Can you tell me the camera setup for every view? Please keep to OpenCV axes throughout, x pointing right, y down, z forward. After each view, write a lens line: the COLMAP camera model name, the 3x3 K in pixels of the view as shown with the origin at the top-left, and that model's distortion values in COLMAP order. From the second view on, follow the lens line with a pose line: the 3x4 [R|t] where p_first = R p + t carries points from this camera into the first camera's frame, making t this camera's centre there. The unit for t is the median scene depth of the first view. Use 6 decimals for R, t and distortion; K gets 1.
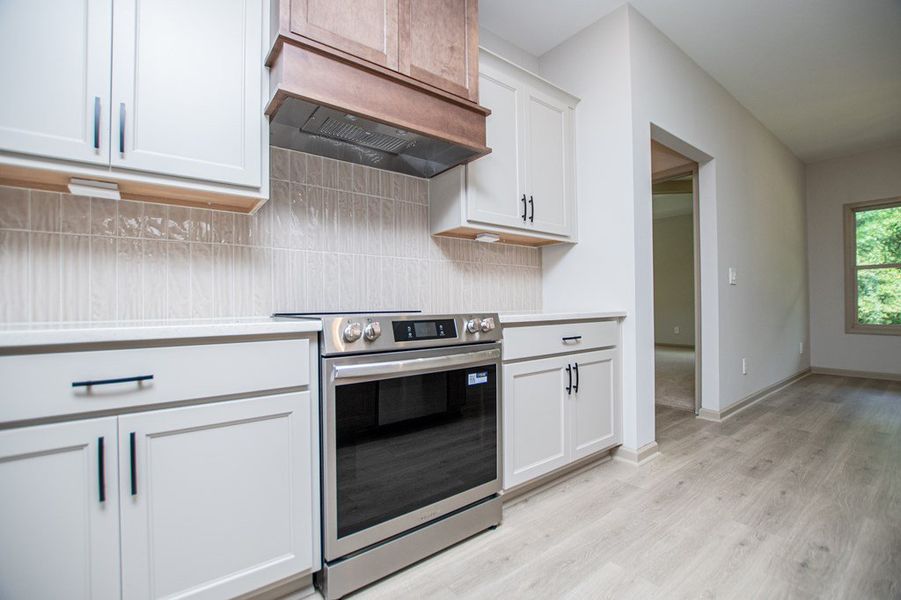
lens RADIAL K [[407.8, 0, 467.6], [0, 407.8, 299.9], [0, 0, 1]] dist [-0.019400, 0.000274]
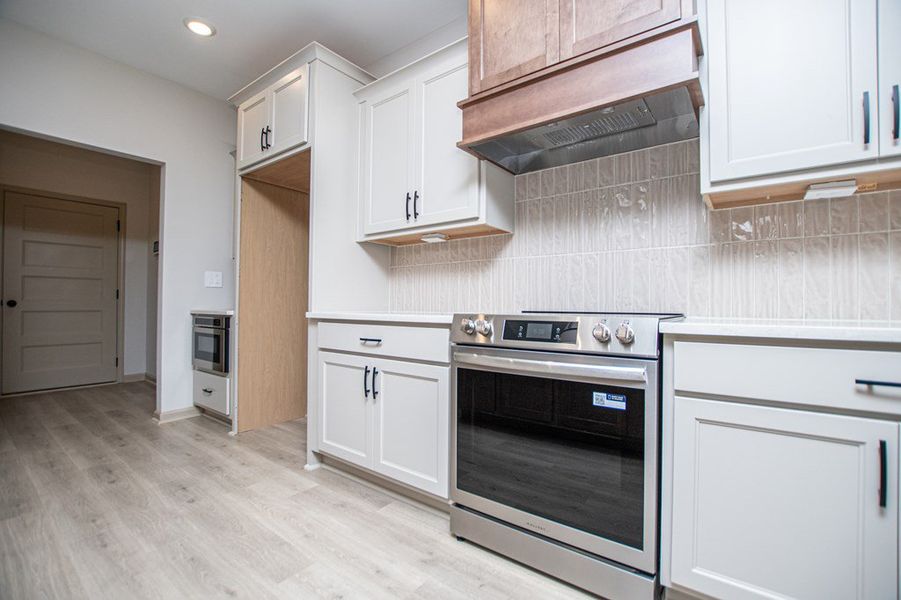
lens RADIAL K [[401.0, 0, 458.6], [0, 401.0, 301.1], [0, 0, 1]] dist [-0.025231, 0.000097]
pose [[0.240233, 0.002167, -0.970713, 0.733639], [0.002692, 0.999992, 0.002898, 0.000806], [0.970712, -0.003309, 0.240225, 0.581032]]
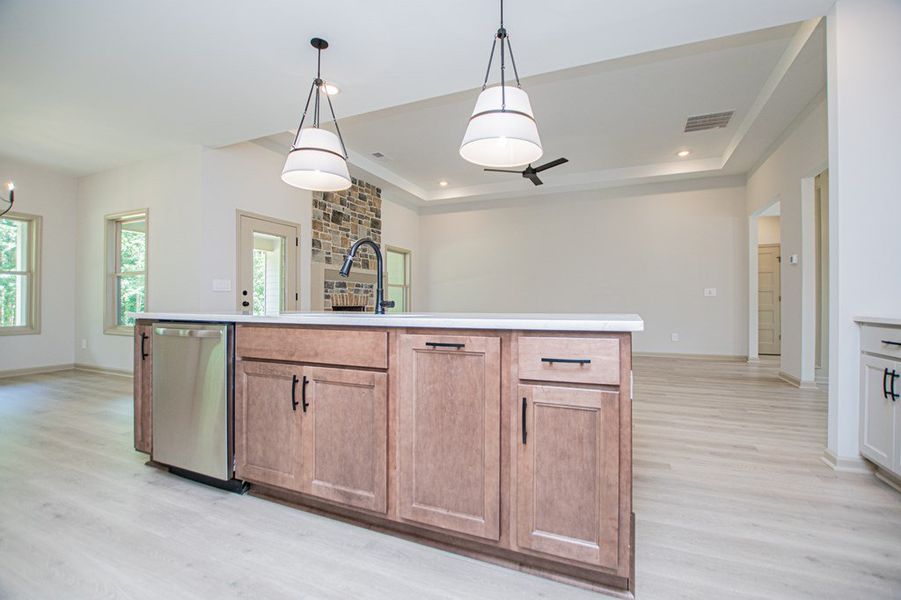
lens RADIAL K [[401.0, 0, 458.6], [0, 401.0, 301.1], [0, 0, 1]] dist [-0.025231, 0.000097]
pose [[0.459988, 0.002351, -0.887922, 0.069221], [0.003472, 0.999984, 0.004446, 0.000341], [0.887918, -0.005128, 0.459973, 0.057525]]
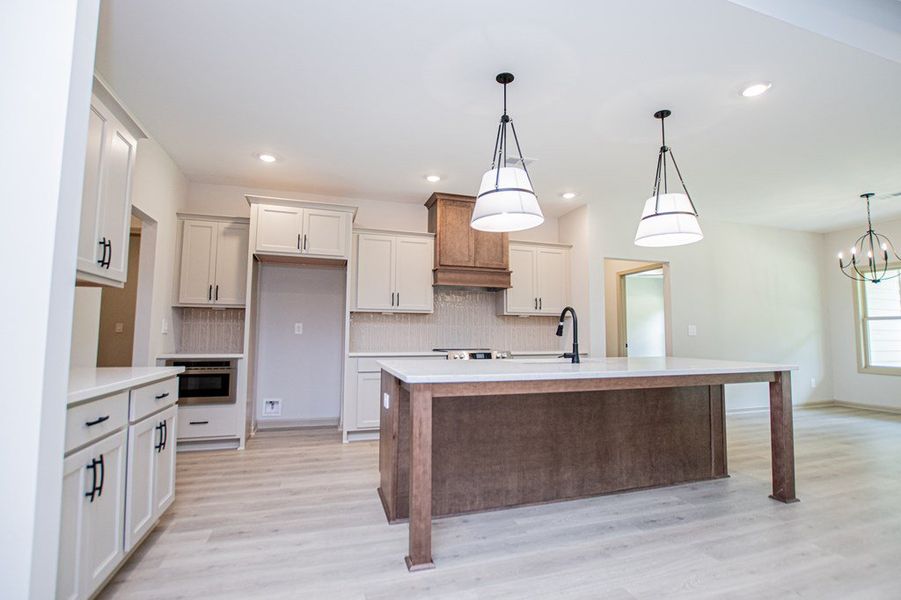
lens RADIAL K [[423.5, 0, 459.2], [0, 423.5, 302.2], [0, 0, 1]] dist [-0.026283, -0.000033]
pose [[0.933579, -0.014375, -0.358082, 0.859328], [-0.010219, 0.997721, -0.066696, -0.112041], [0.358225, 0.065925, 0.931305, -1.953328]]
